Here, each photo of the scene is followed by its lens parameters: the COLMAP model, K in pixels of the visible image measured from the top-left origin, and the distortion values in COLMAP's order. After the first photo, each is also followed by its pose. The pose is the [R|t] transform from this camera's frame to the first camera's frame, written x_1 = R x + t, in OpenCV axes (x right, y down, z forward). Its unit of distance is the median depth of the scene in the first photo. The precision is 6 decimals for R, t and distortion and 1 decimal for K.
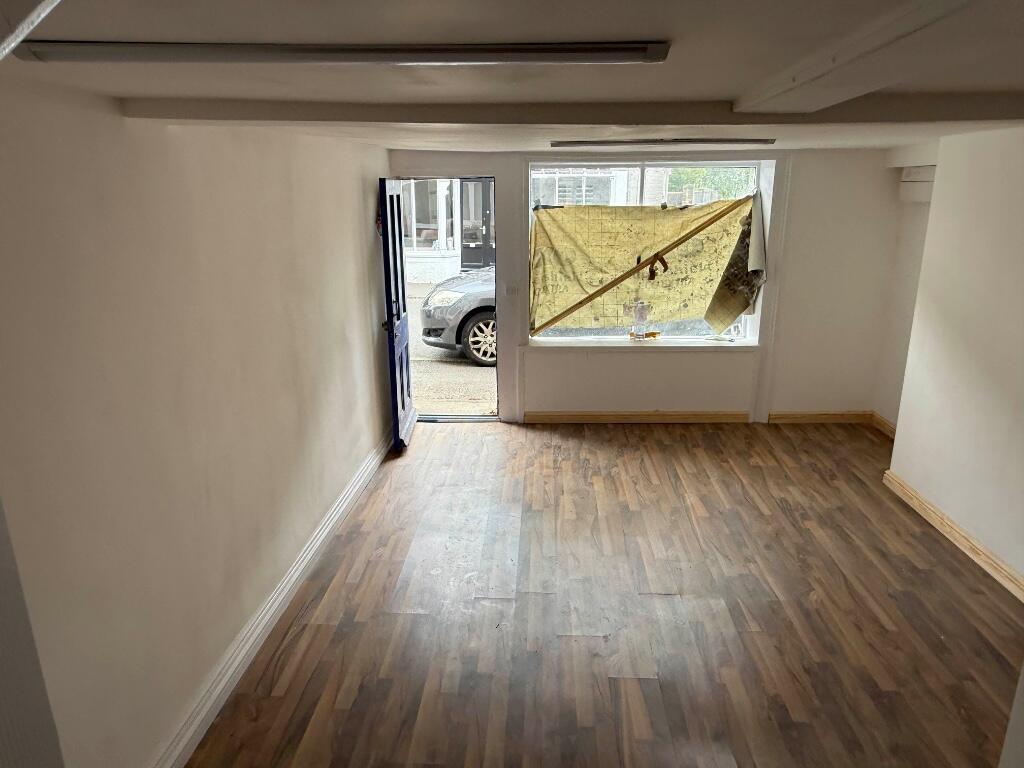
lens RADIAL K [[690.2, 0, 512.0], [0, 690.2, 384.0], [0, 0, 1]] dist [0.000509, 0.000639]
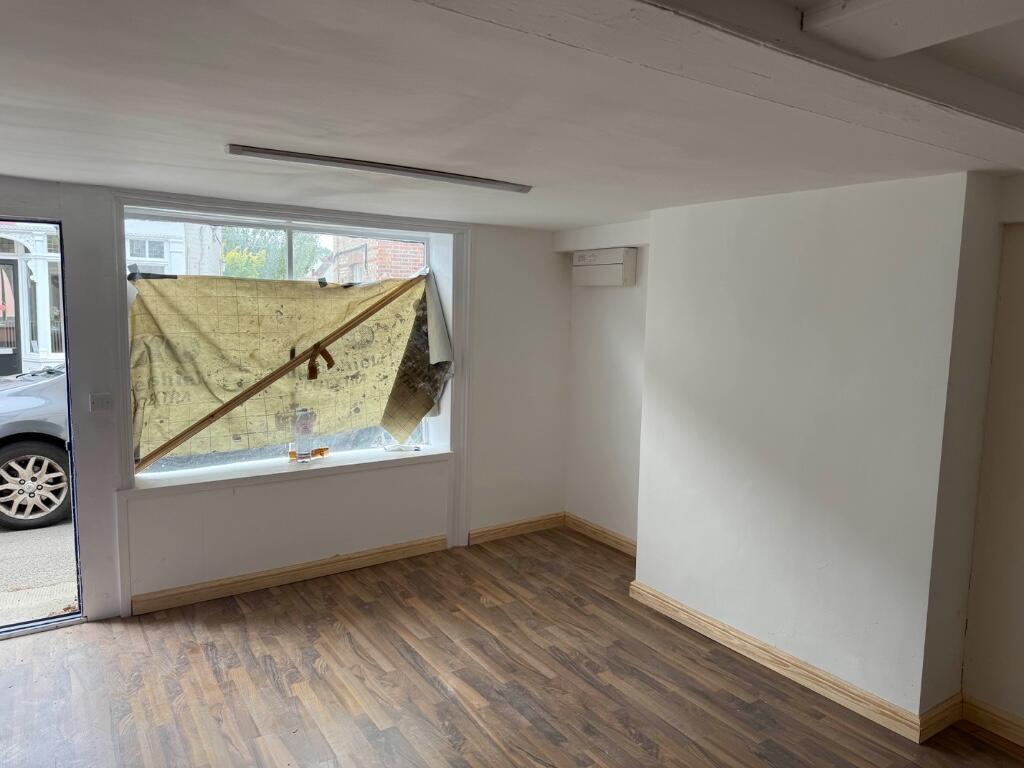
lens RADIAL K [[713.1, 0, 512.0], [0, 713.1, 384.0], [0, 0, 1]] dist [0.094915, -0.146684]
pose [[0.802262, -0.039443, 0.595668, -0.088887], [0.129756, 0.985481, -0.109504, -0.032990], [-0.582700, 0.165143, 0.795731, 0.261562]]
